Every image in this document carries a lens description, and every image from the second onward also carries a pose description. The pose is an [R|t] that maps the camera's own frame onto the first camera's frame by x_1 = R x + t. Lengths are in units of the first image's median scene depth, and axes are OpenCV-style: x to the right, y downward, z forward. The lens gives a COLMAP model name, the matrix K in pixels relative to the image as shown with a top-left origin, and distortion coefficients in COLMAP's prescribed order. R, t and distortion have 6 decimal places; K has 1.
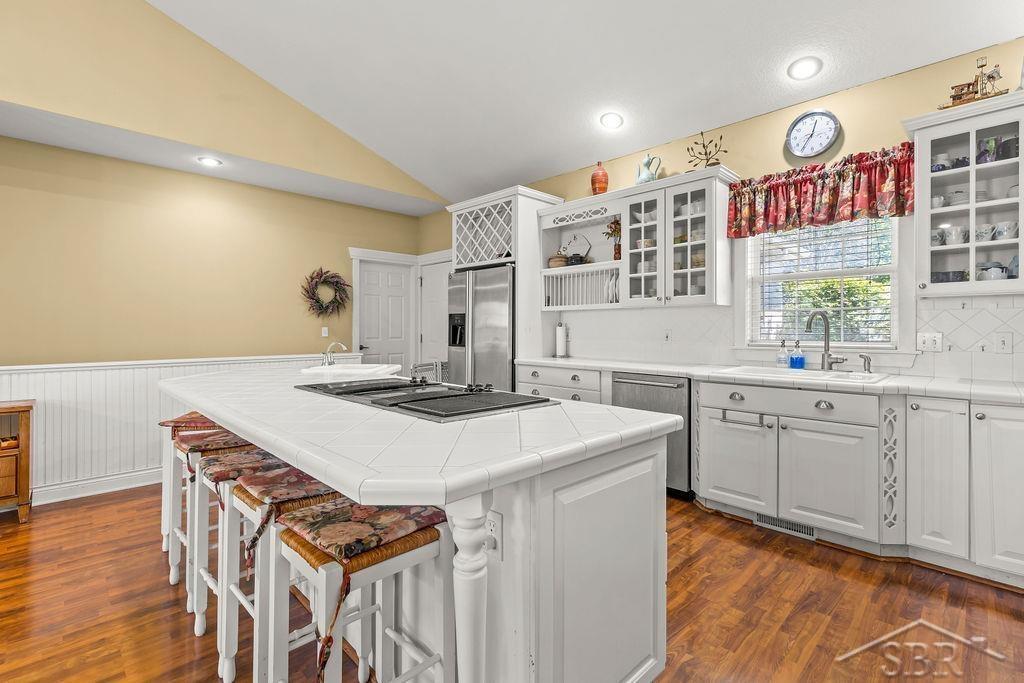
lens RADIAL K [[468.7, 0, 511.6], [0, 468.7, 329.4], [0, 0, 1]] dist [-0.000030, 0.000331]
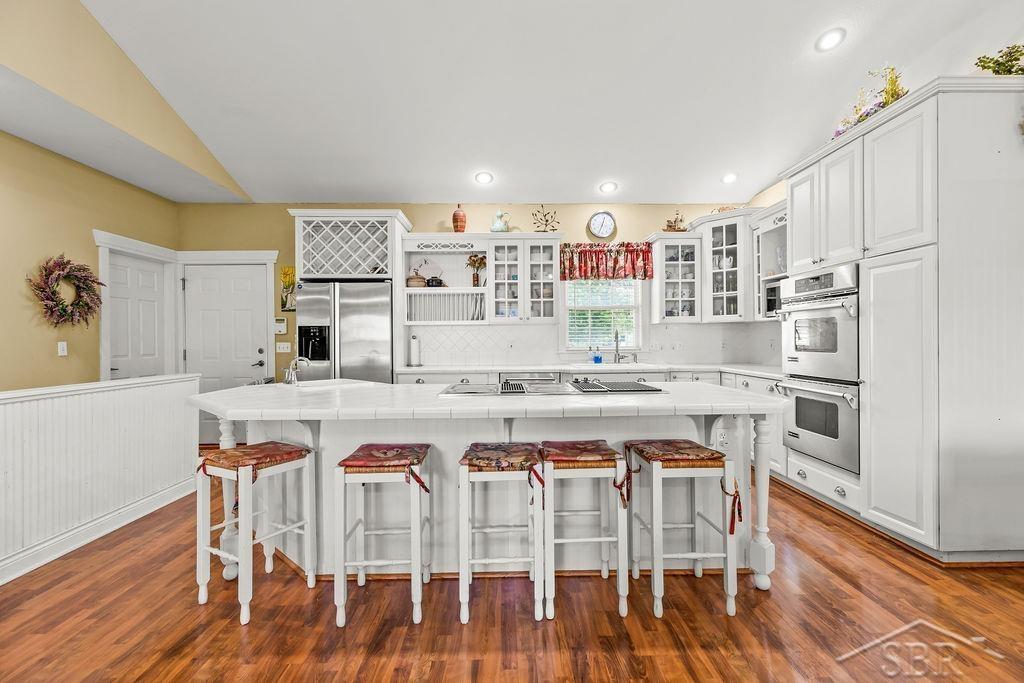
lens RADIAL K [[455.9, 0, 514.6], [0, 455.9, 340.0], [0, 0, 1]] dist [0.002350, 0.000081]
pose [[0.683190, -0.005400, 0.730221, -0.651809], [0.009682, 0.999952, -0.001664, 0.000525], [-0.730176, 0.008207, 0.683209, 0.090929]]
